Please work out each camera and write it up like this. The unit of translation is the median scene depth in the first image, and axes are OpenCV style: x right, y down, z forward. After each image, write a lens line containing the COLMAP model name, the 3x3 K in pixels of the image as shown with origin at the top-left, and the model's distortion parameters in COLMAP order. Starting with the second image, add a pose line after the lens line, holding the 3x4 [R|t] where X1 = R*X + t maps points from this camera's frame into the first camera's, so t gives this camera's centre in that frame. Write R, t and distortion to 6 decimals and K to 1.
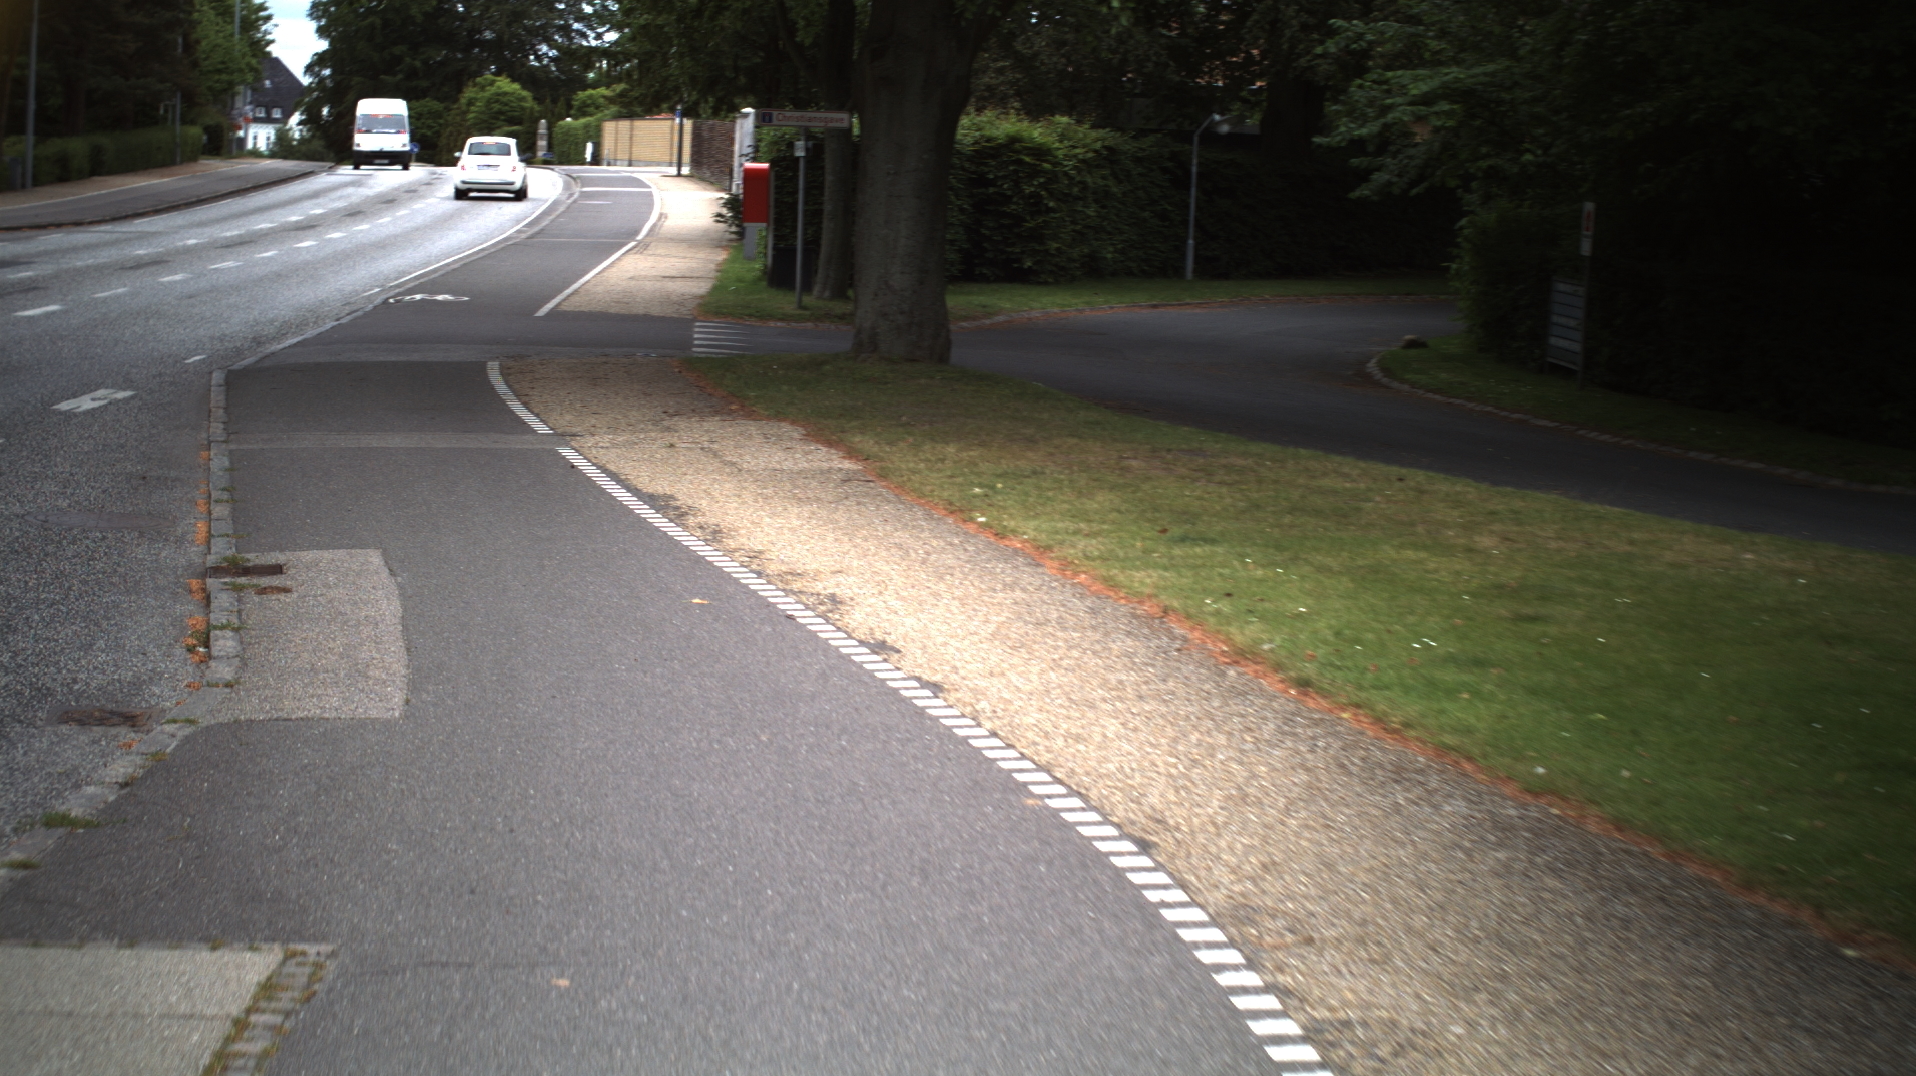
lens RADIAL K [[3412.2, 0, 958.0], [0, 3412.2, 538.0], [0, 0, 1]] dist [-0.302237, 0.413723]
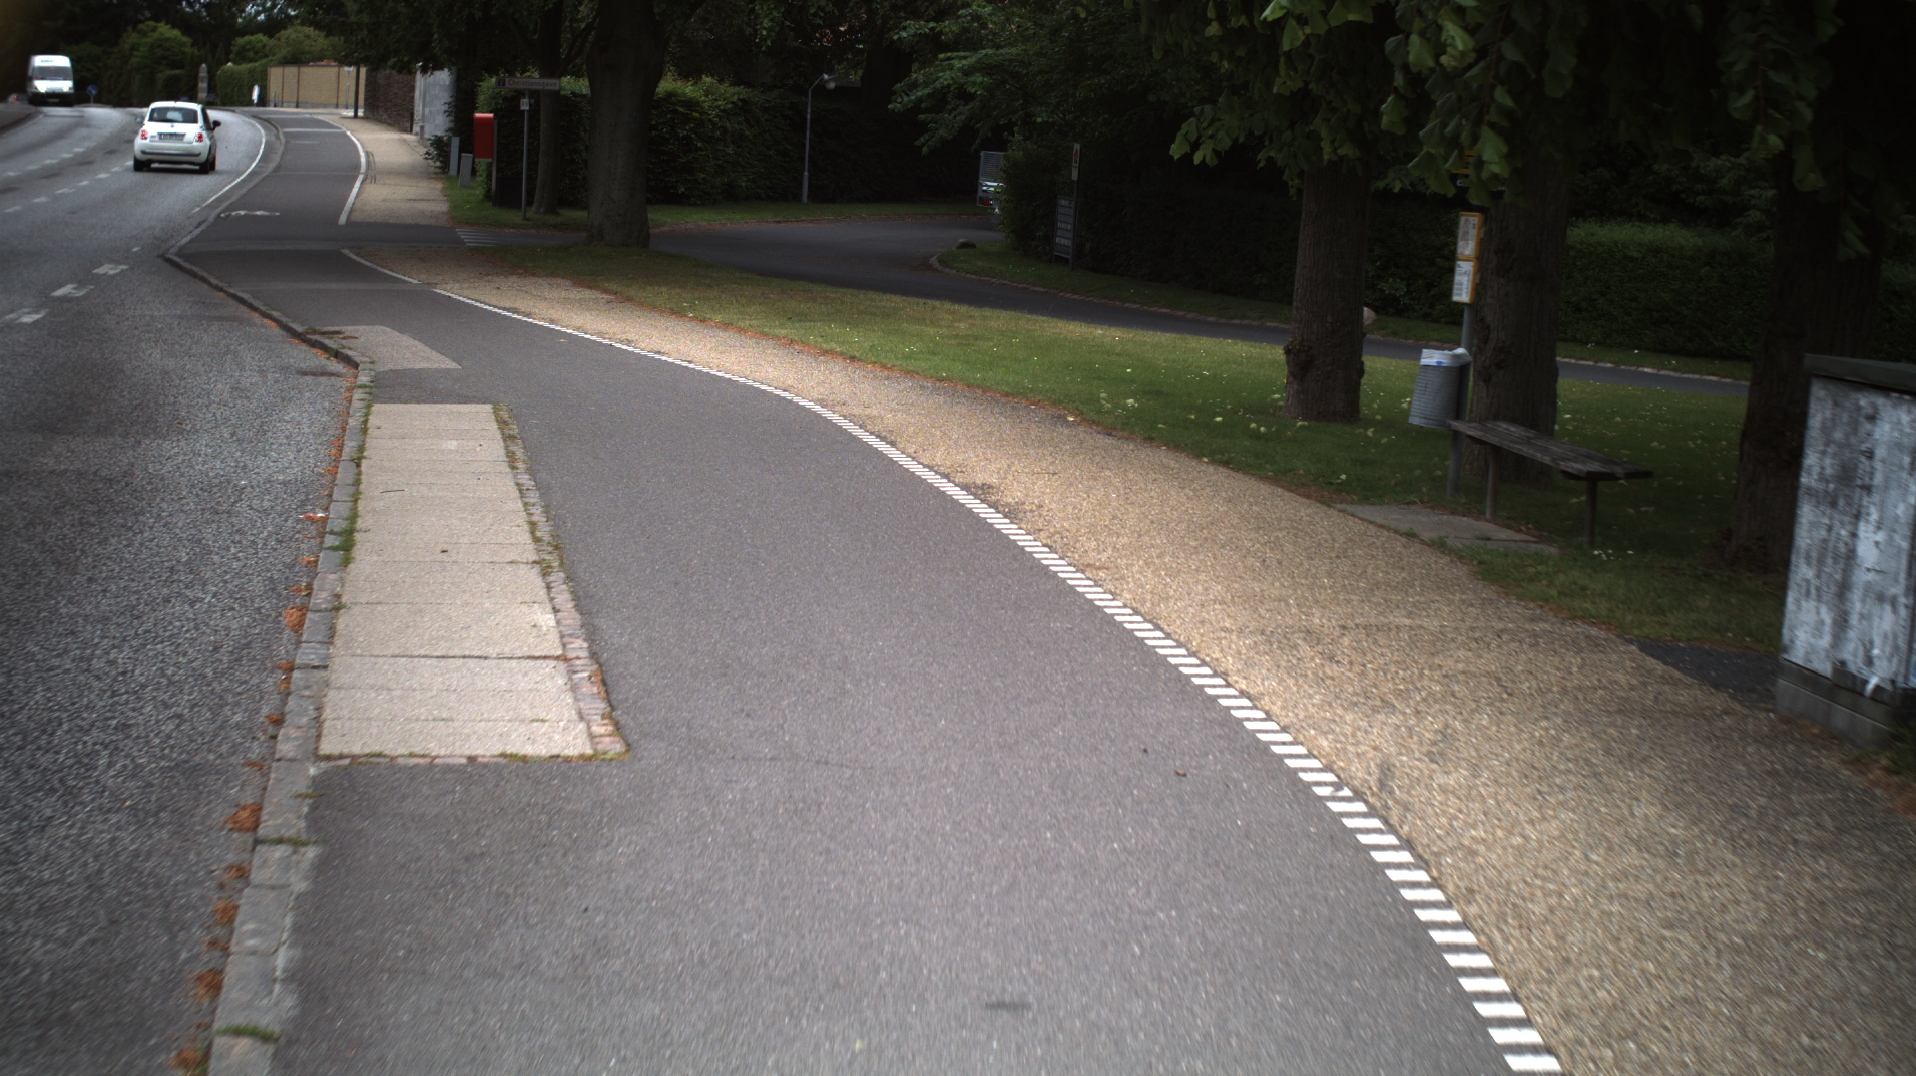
lens RADIAL K [[3412.2, 0, 958.0], [0, 3412.2, 538.0], [0, 0, 1]] dist [-0.302237, 0.413723]
pose [[0.993703, -0.006211, 0.111870, -0.020891], [0.004187, 0.999823, 0.018316, 0.030336], [-0.111964, -0.017732, 0.993554, -0.317068]]
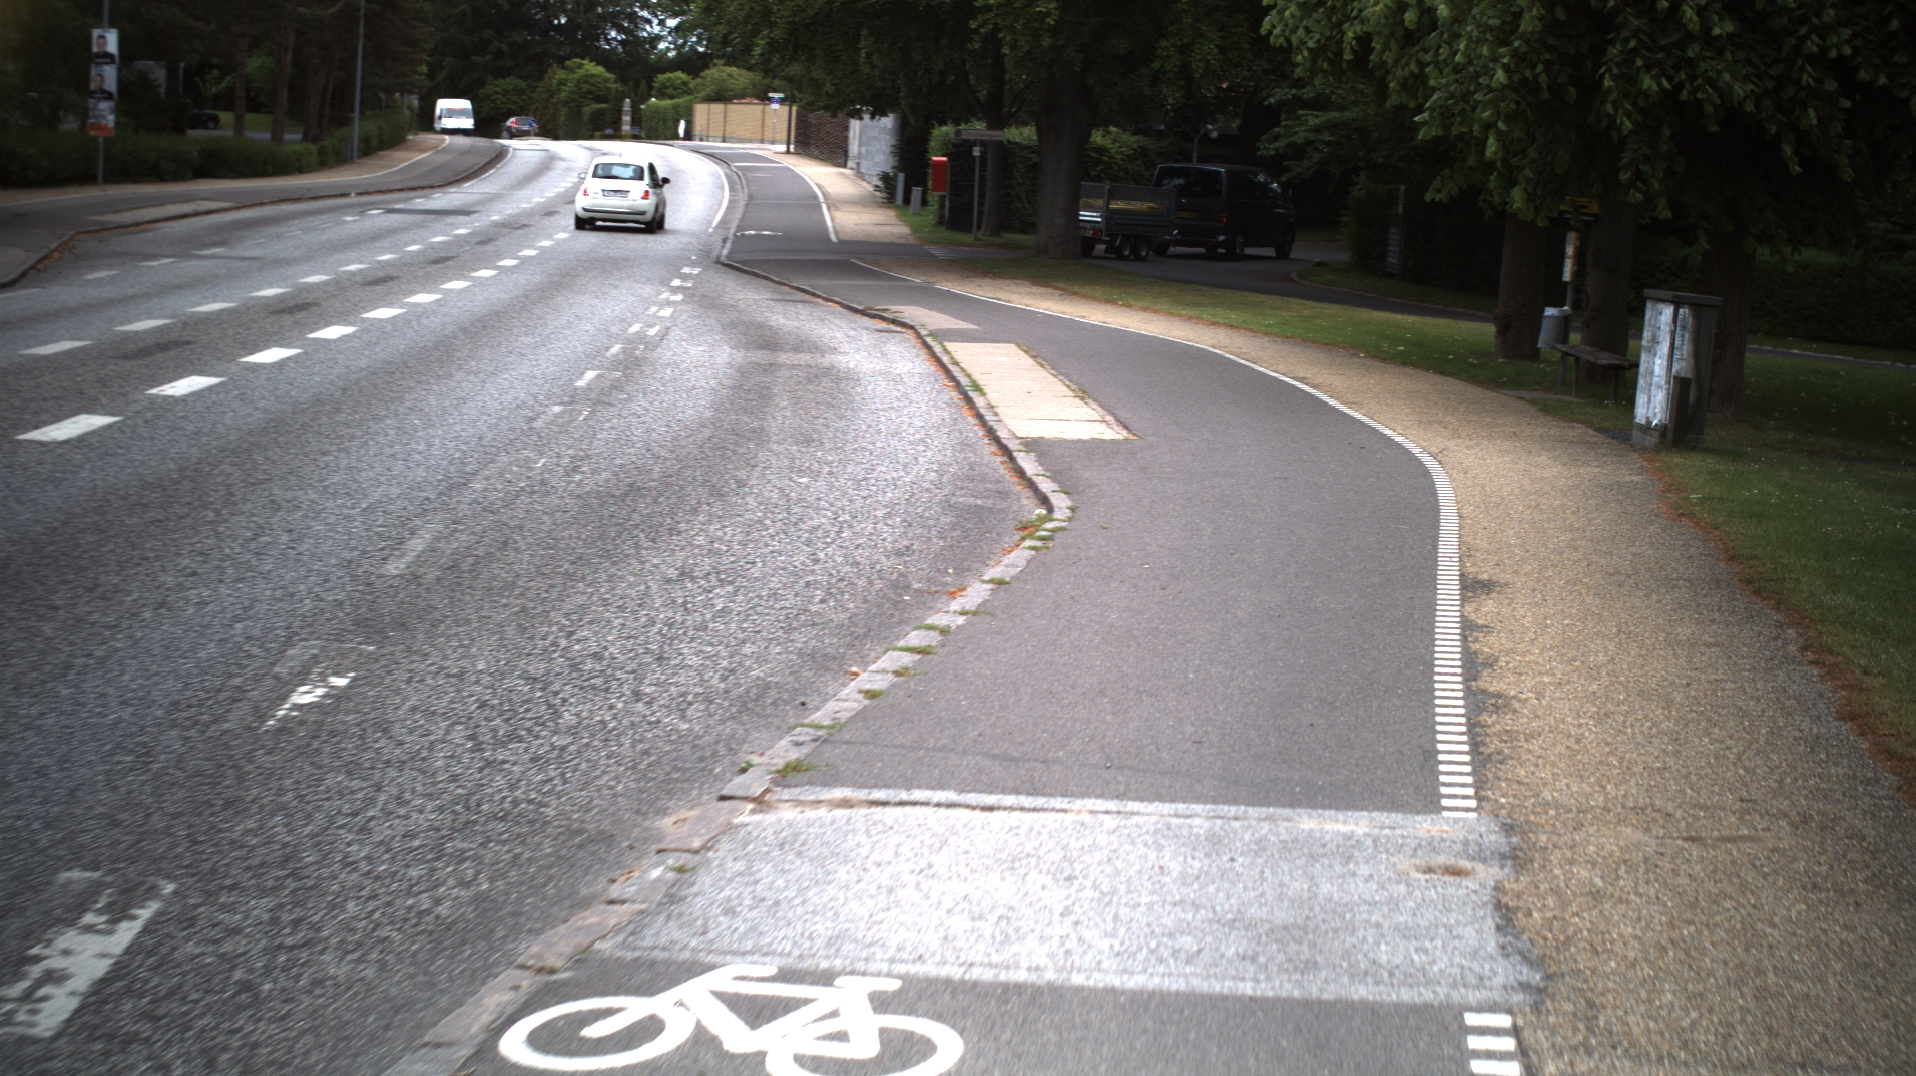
lens RADIAL K [[3412.2, 0, 958.0], [0, 3412.2, 538.0], [0, 0, 1]] dist [-0.302237, 0.413723]
pose [[0.999961, 0.008444, 0.002593, -0.047108], [-0.008468, 0.999921, 0.009294, 0.057895], [-0.002514, -0.009315, 0.999953, -0.630825]]
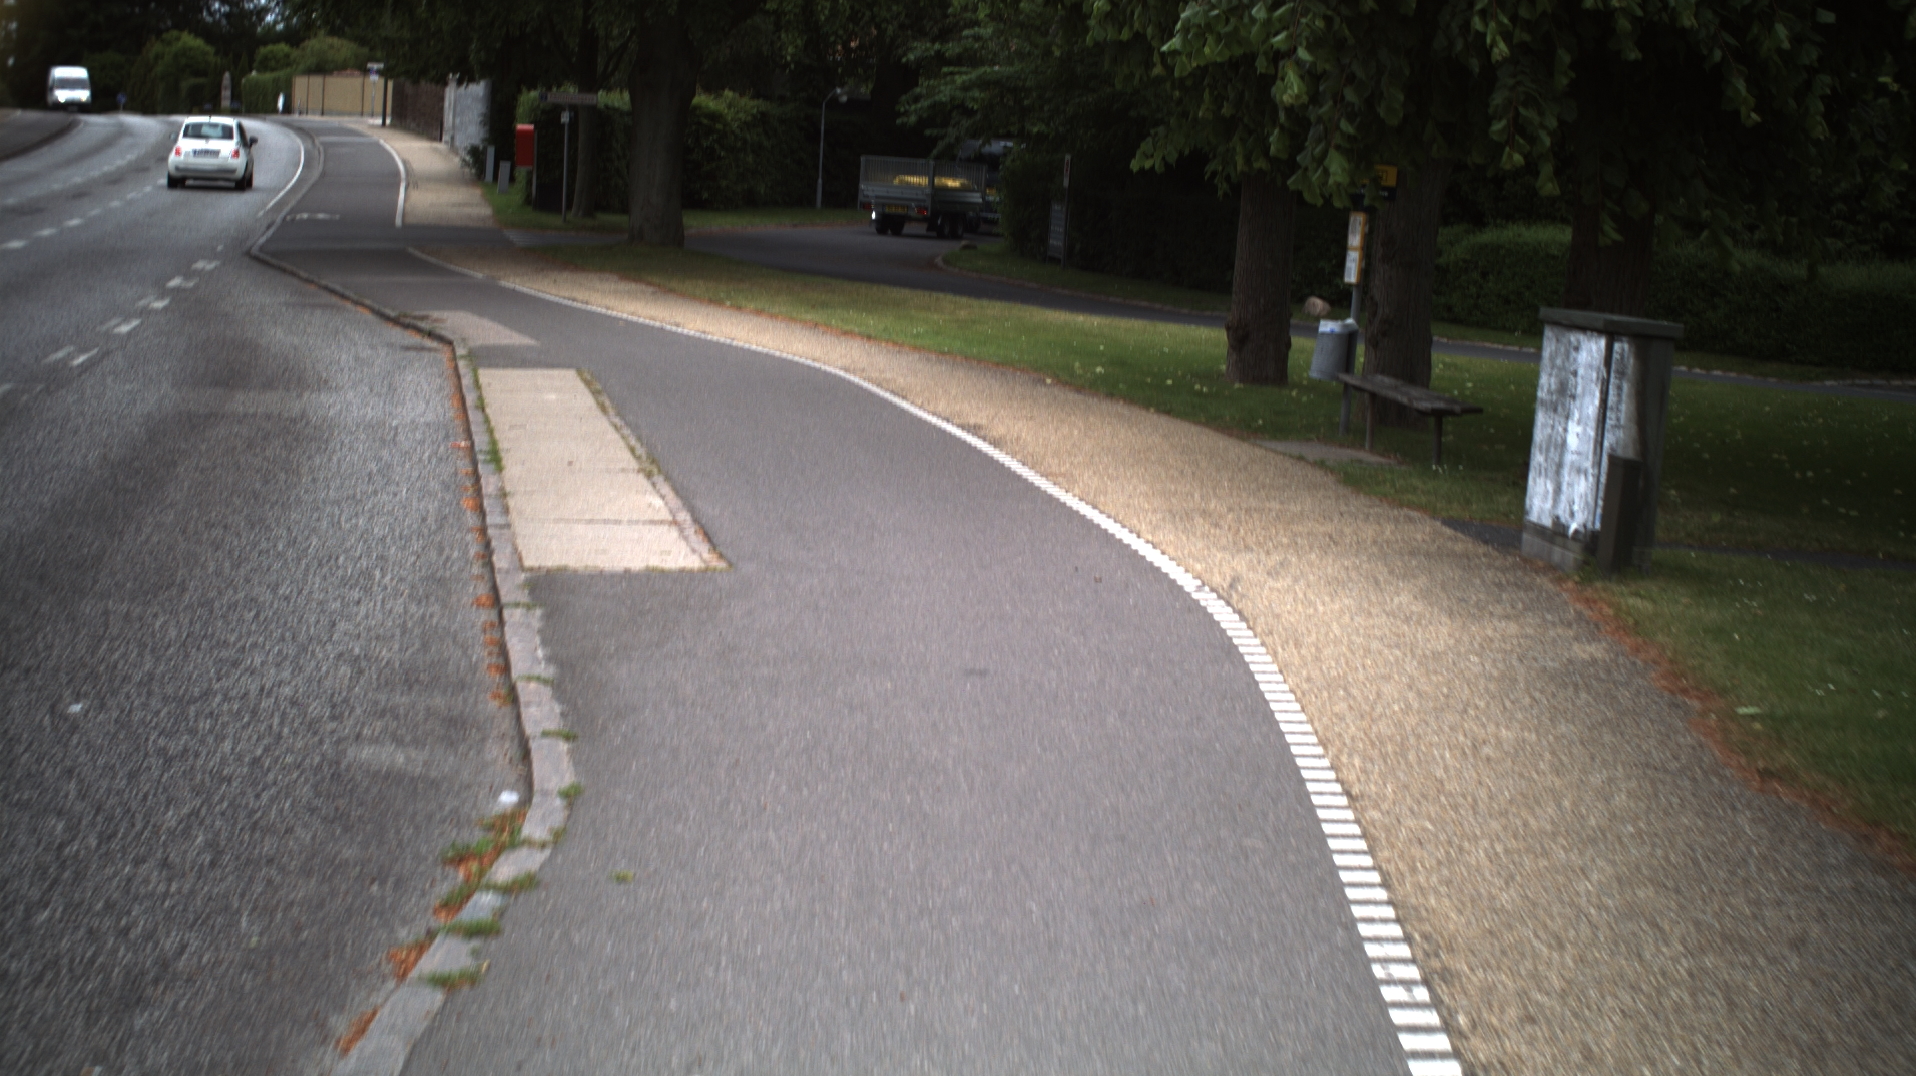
lens RADIAL K [[3412.2, 0, 958.0], [0, 3412.2, 538.0], [0, 0, 1]] dist [-0.302237, 0.413723]
pose [[0.993896, -0.004598, 0.110223, -0.031524], [0.002823, 0.999864, 0.016252, 0.039480], [-0.110283, -0.015842, 0.993774, -0.421914]]
